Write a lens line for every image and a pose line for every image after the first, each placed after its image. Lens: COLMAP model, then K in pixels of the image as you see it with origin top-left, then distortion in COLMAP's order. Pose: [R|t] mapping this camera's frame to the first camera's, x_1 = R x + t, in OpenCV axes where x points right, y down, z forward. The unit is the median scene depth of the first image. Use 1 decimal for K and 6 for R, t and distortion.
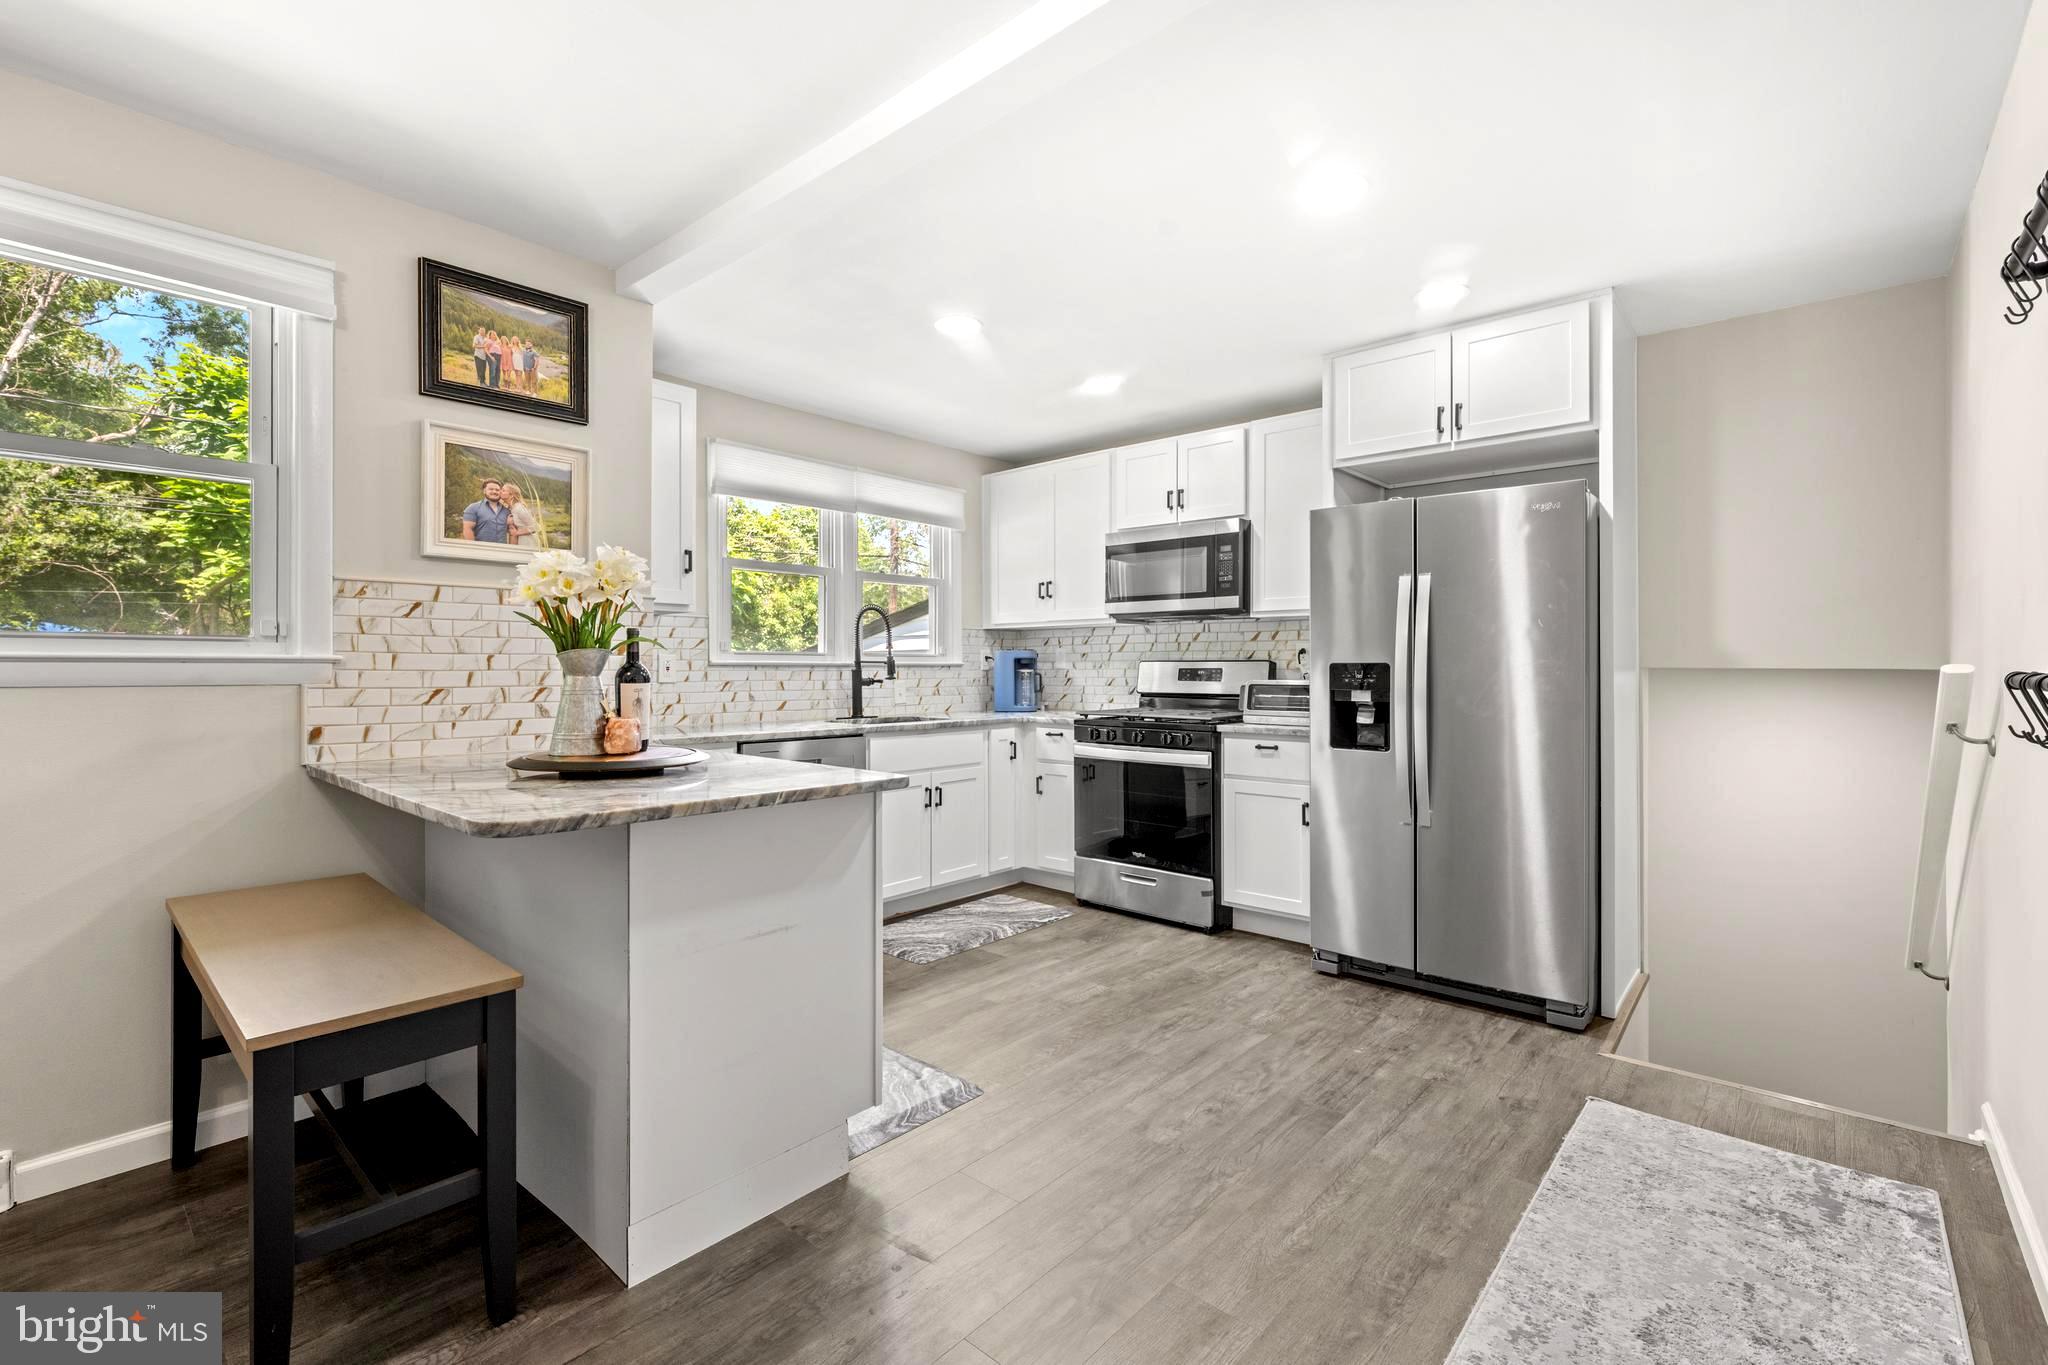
lens RADIAL K [[898.8, 0, 1032.1], [0, 898.8, 661.3], [0, 0, 1]] dist [0.000004, -0.000589]
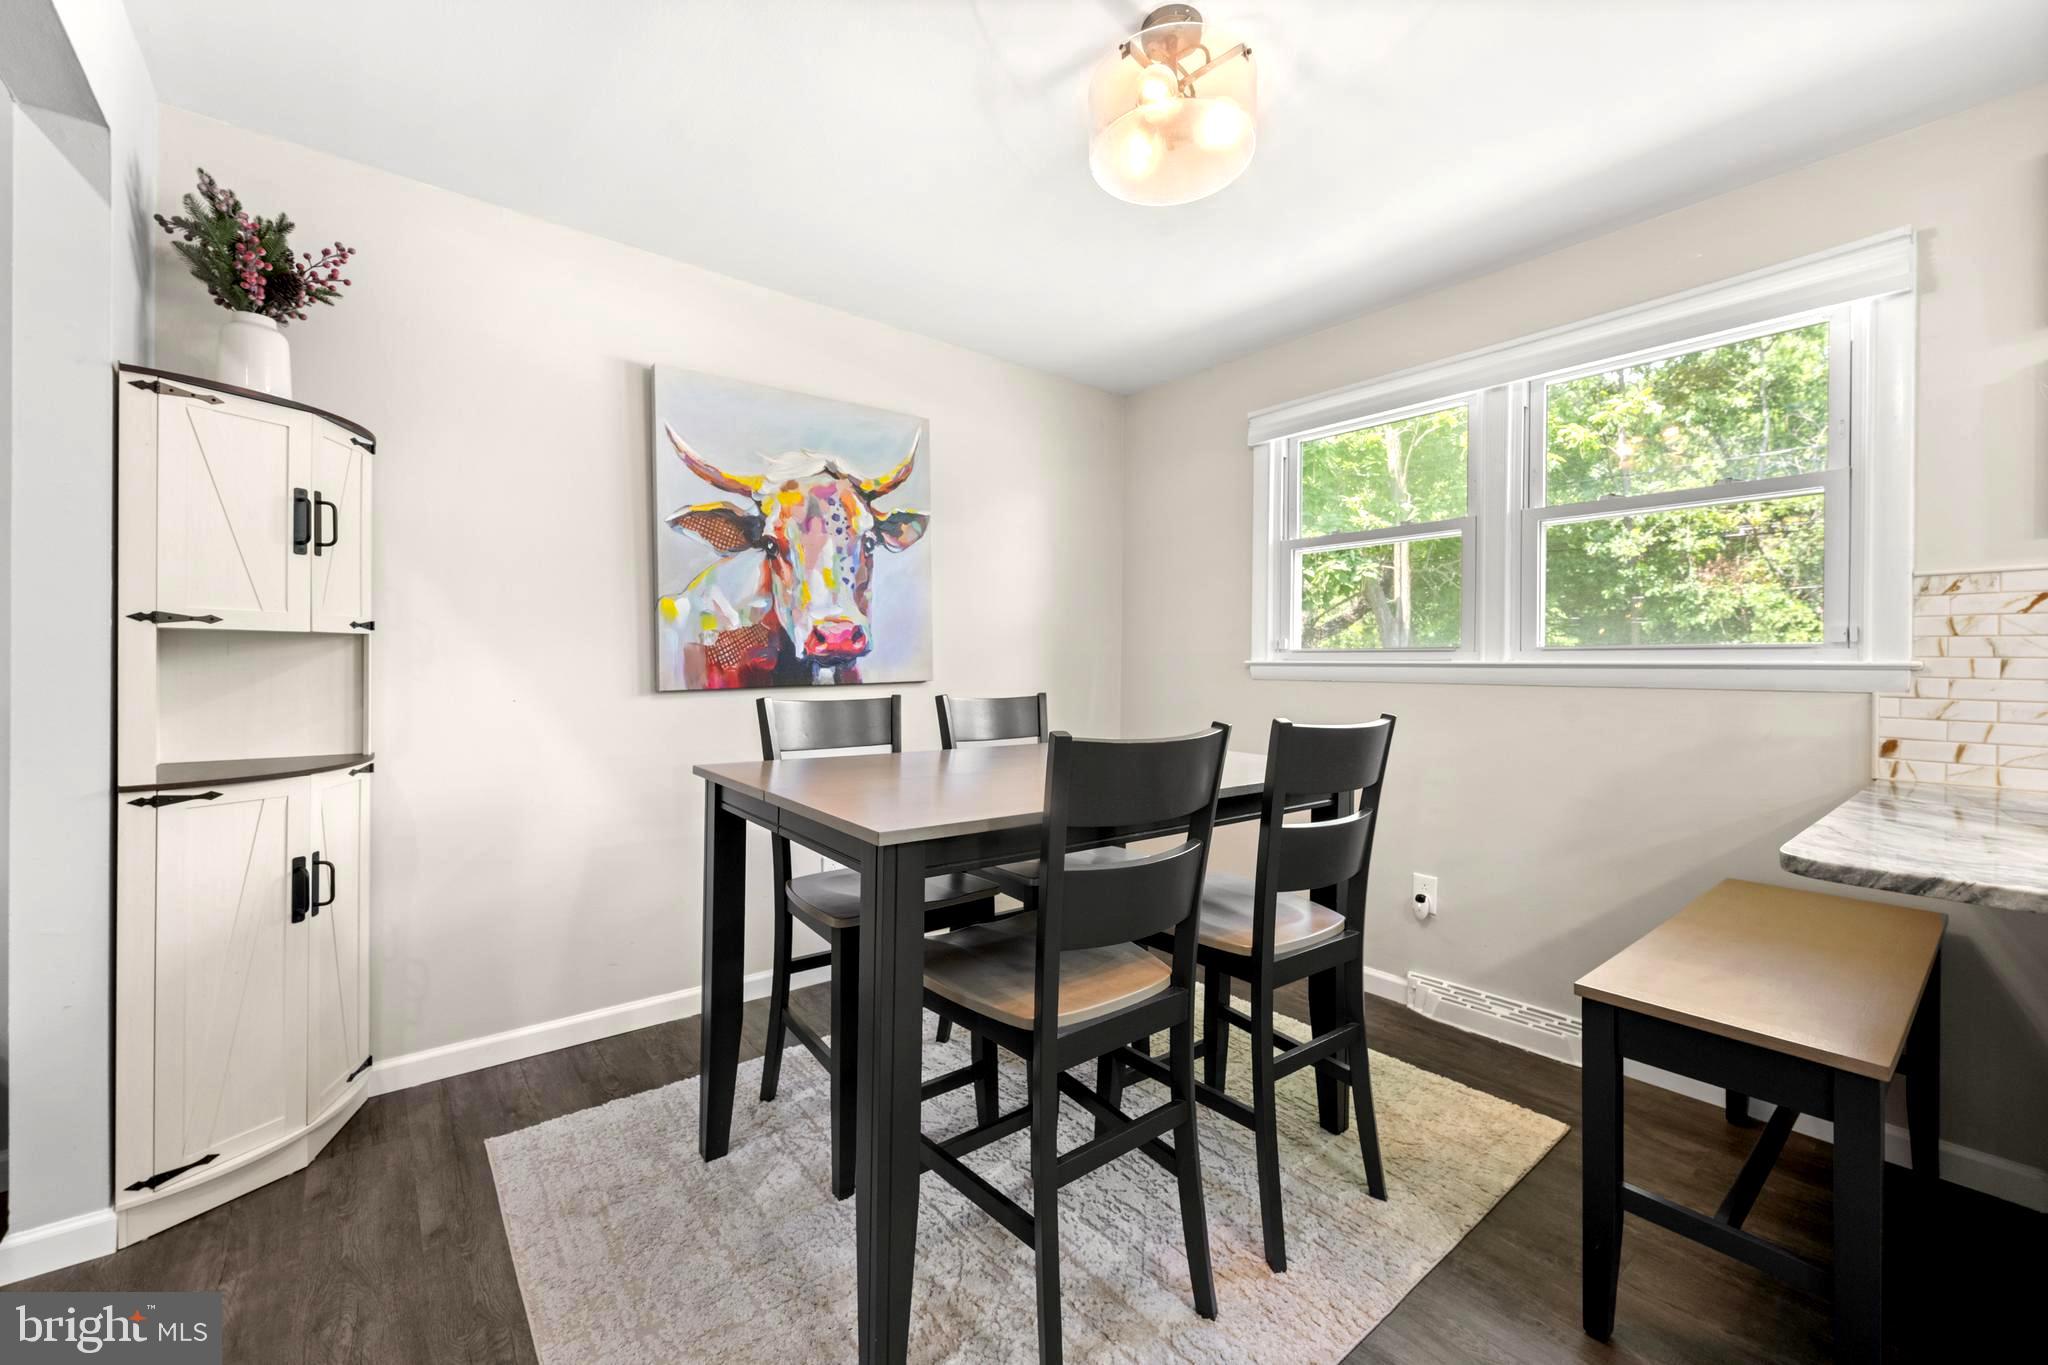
lens RADIAL K [[810.2, 0, 1019.0], [0, 810.2, 669.4], [0, 0, 1]] dist [0.002971, -0.000260]
pose [[-0.163255, 0.000779, -0.986584, 0.147748], [-0.003322, 0.999994, 0.001339, 0.002845], [0.986578, 0.003496, -0.163251, 0.219825]]
